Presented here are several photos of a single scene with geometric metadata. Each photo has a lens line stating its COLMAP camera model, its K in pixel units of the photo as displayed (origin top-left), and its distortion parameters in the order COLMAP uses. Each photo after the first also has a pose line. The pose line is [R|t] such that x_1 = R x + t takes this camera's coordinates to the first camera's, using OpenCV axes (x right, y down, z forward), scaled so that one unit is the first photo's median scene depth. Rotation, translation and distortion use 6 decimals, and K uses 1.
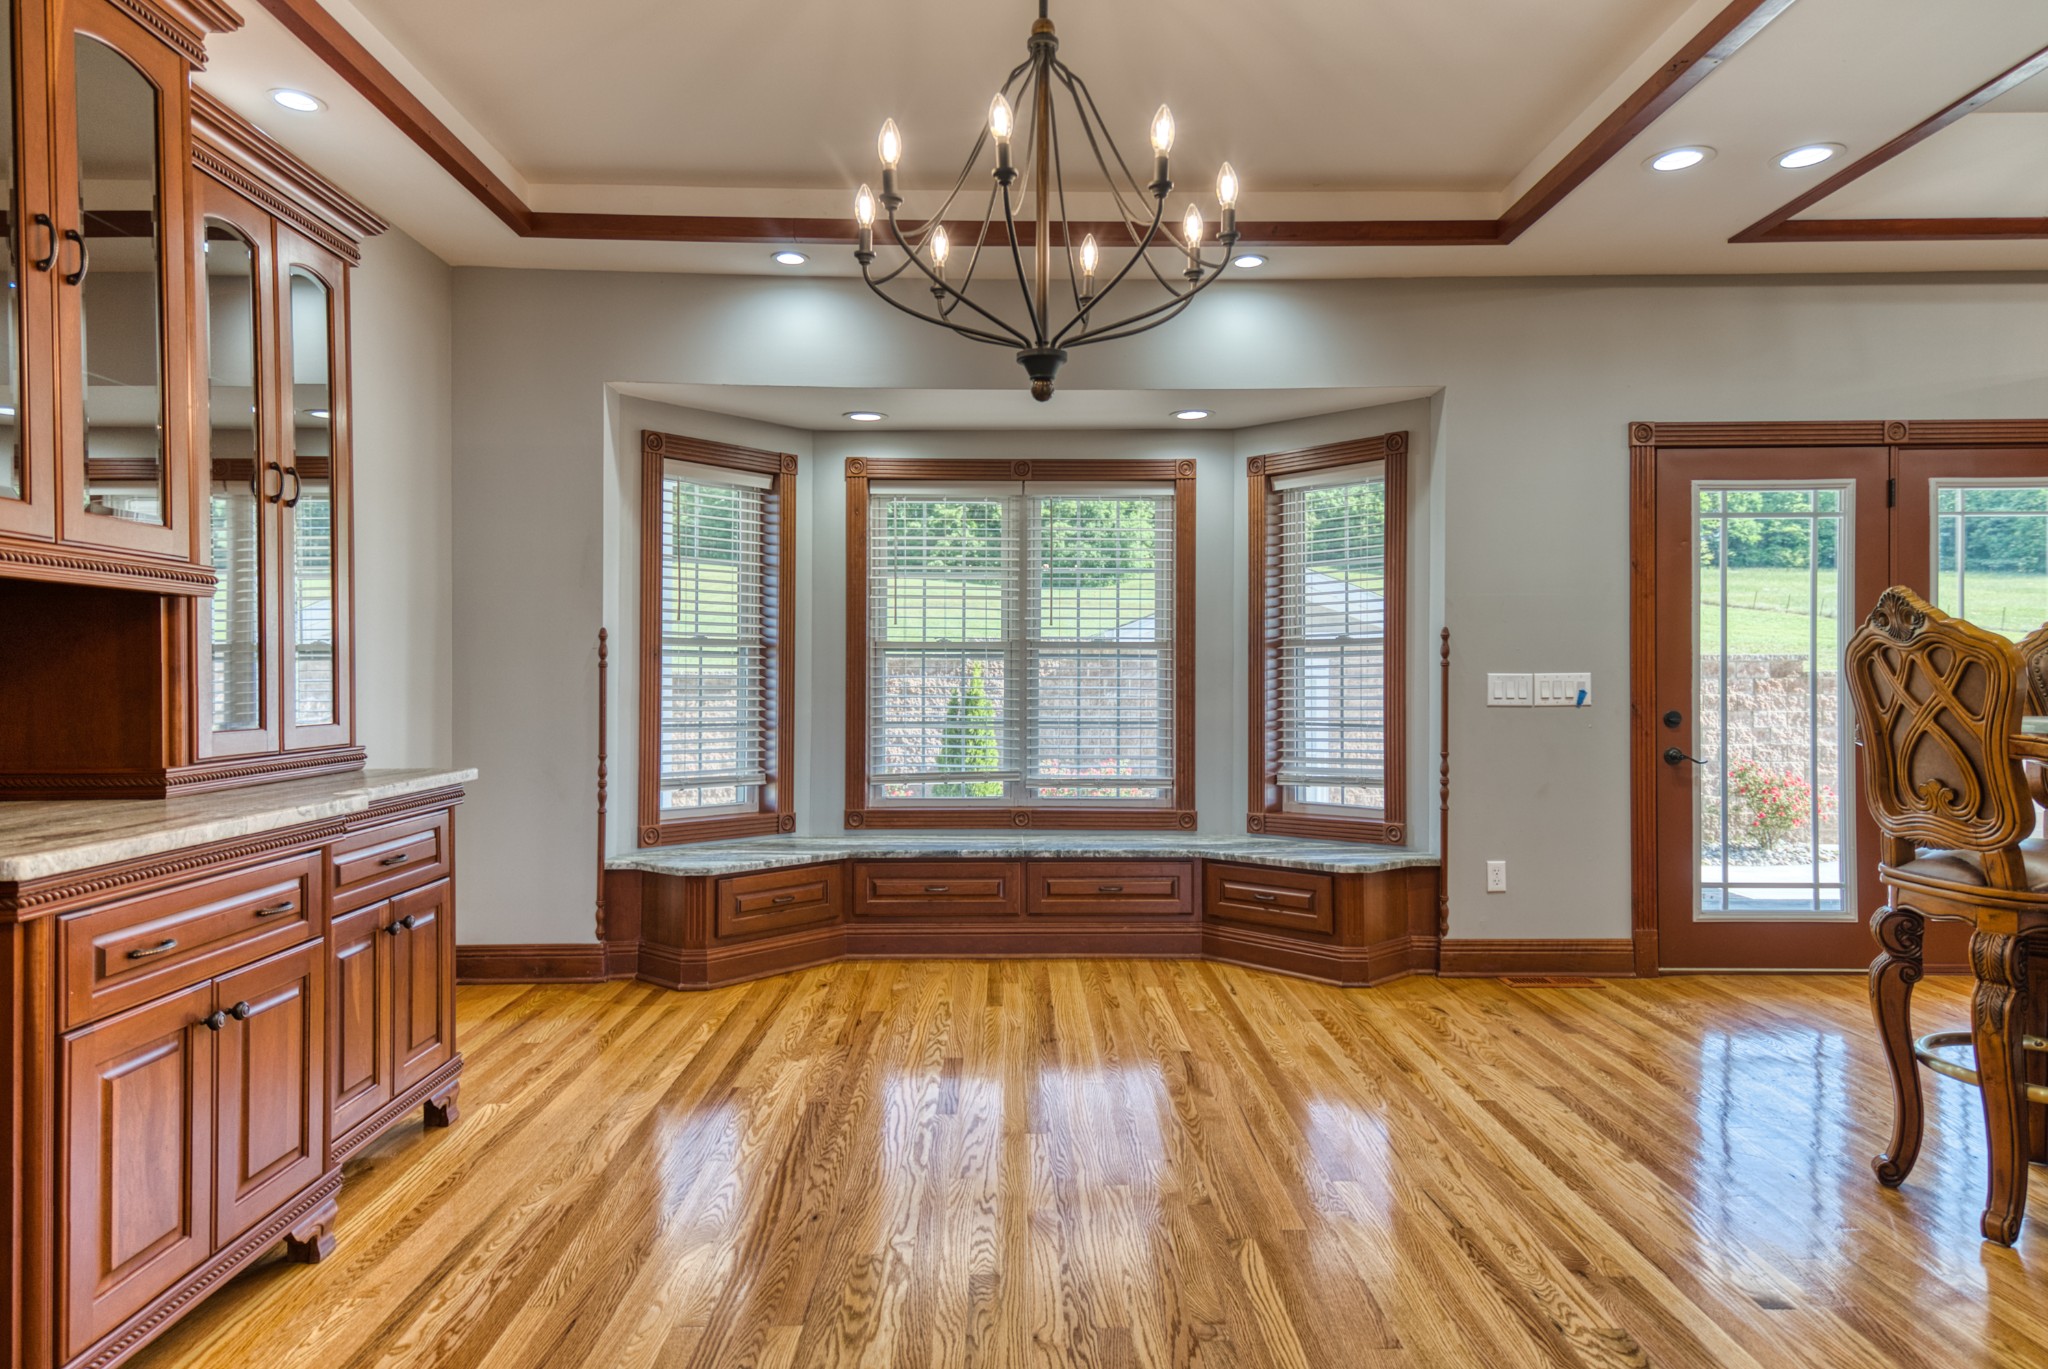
lens RADIAL K [[1251.5, 0, 1026.3], [0, 1251.5, 644.1], [0, 0, 1]] dist [0.032025, -0.000069]
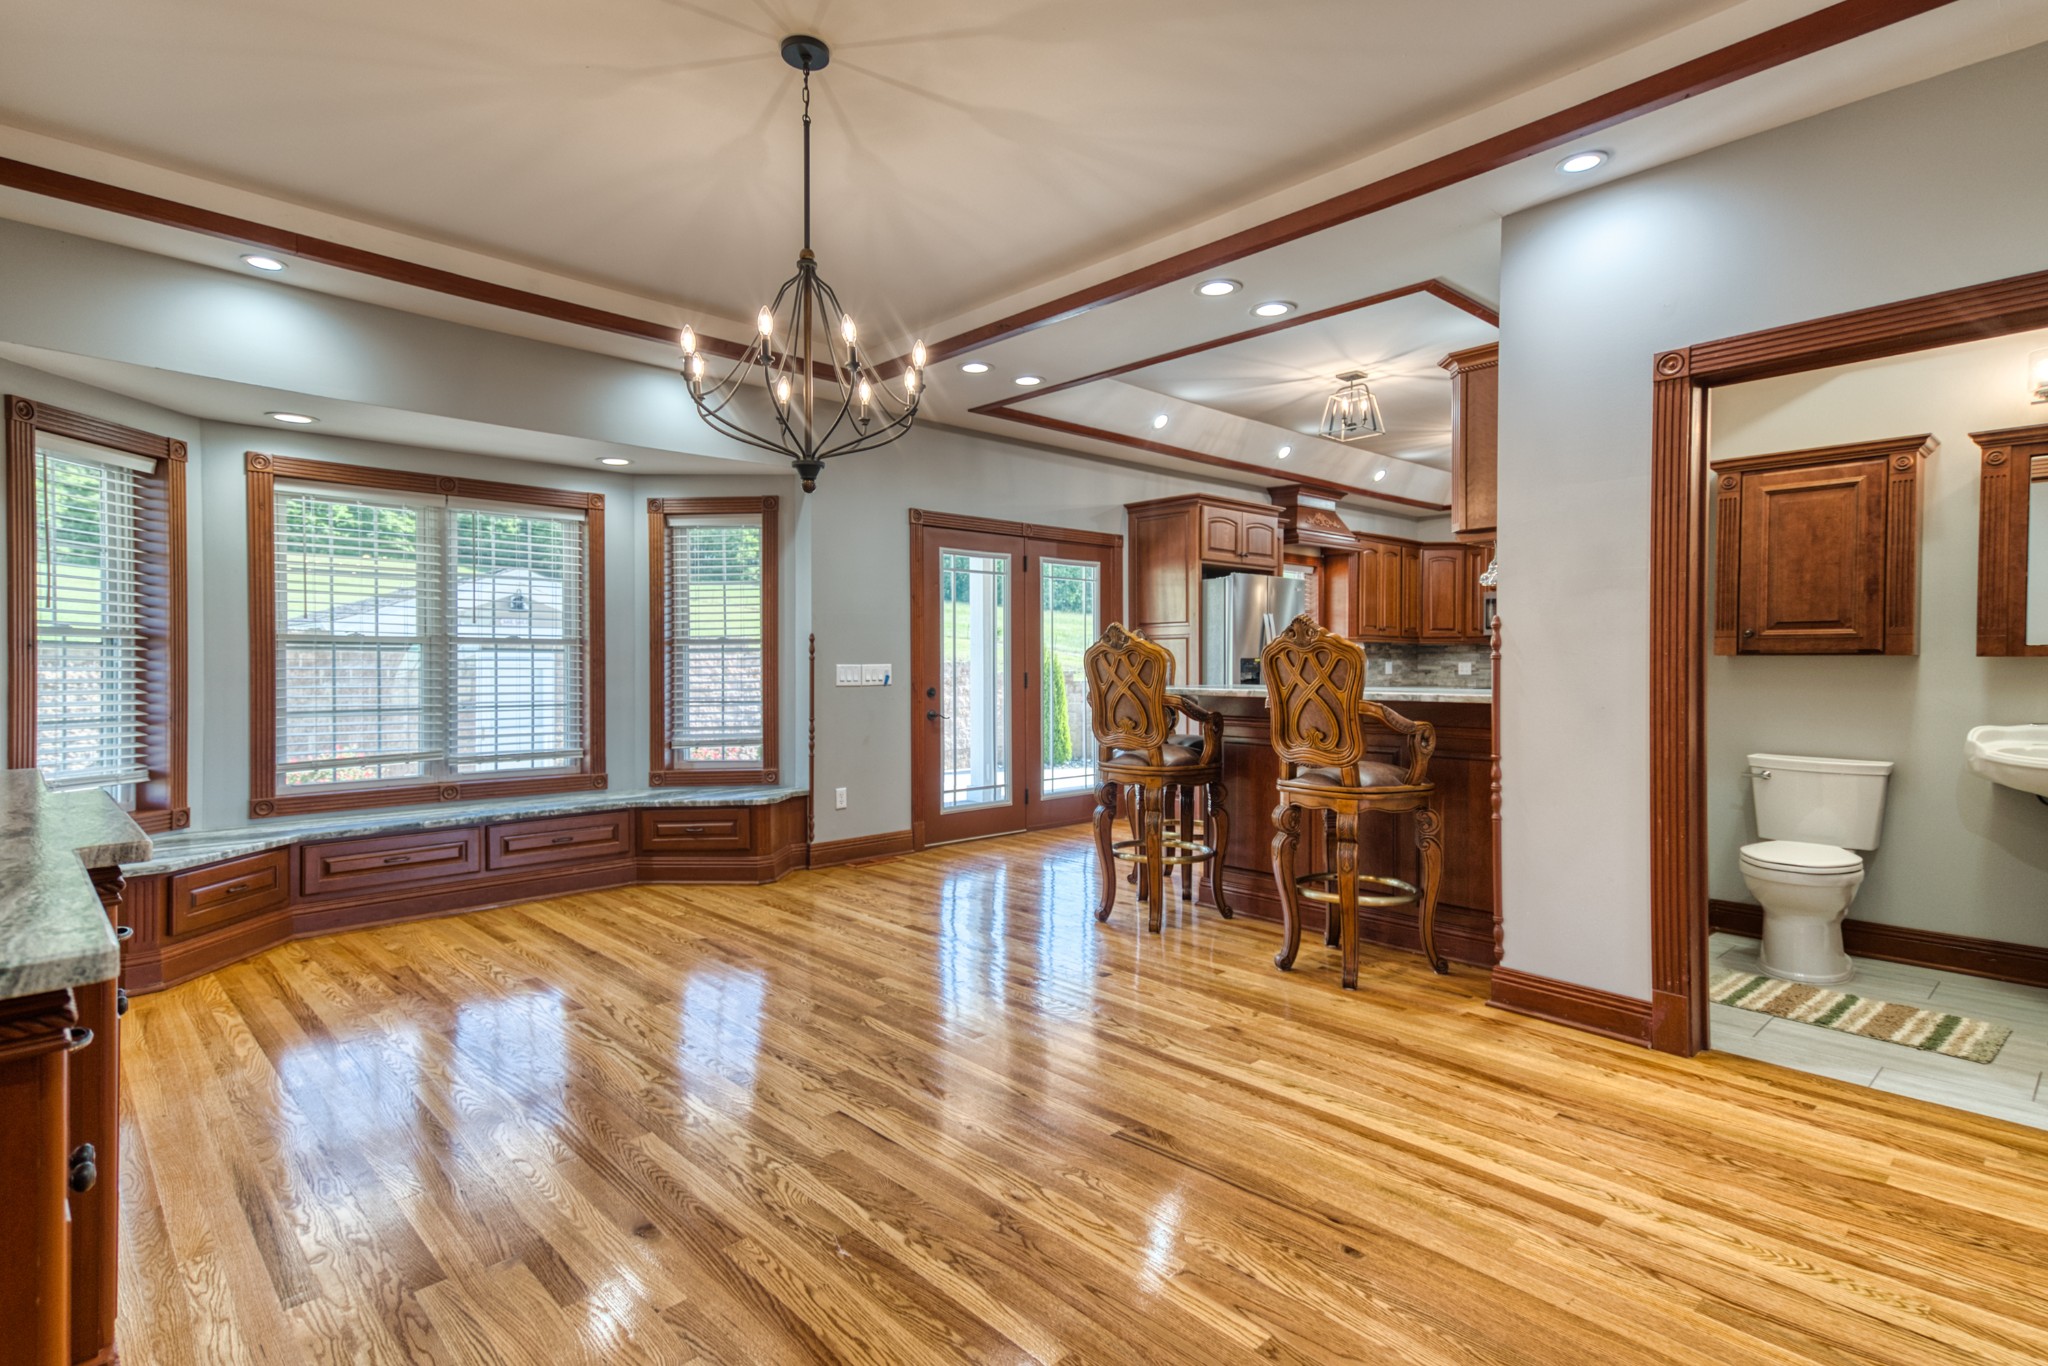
lens RADIAL K [[988.3, 0, 1045.5], [0, 988.3, 623.0], [0, 0, 1]] dist [0.060455, -0.000112]
pose [[0.738956, 0.029186, 0.673121, -0.233538], [-0.017815, 0.999558, -0.023782, -0.002585], [-0.673518, 0.005582, 0.739150, -0.047924]]
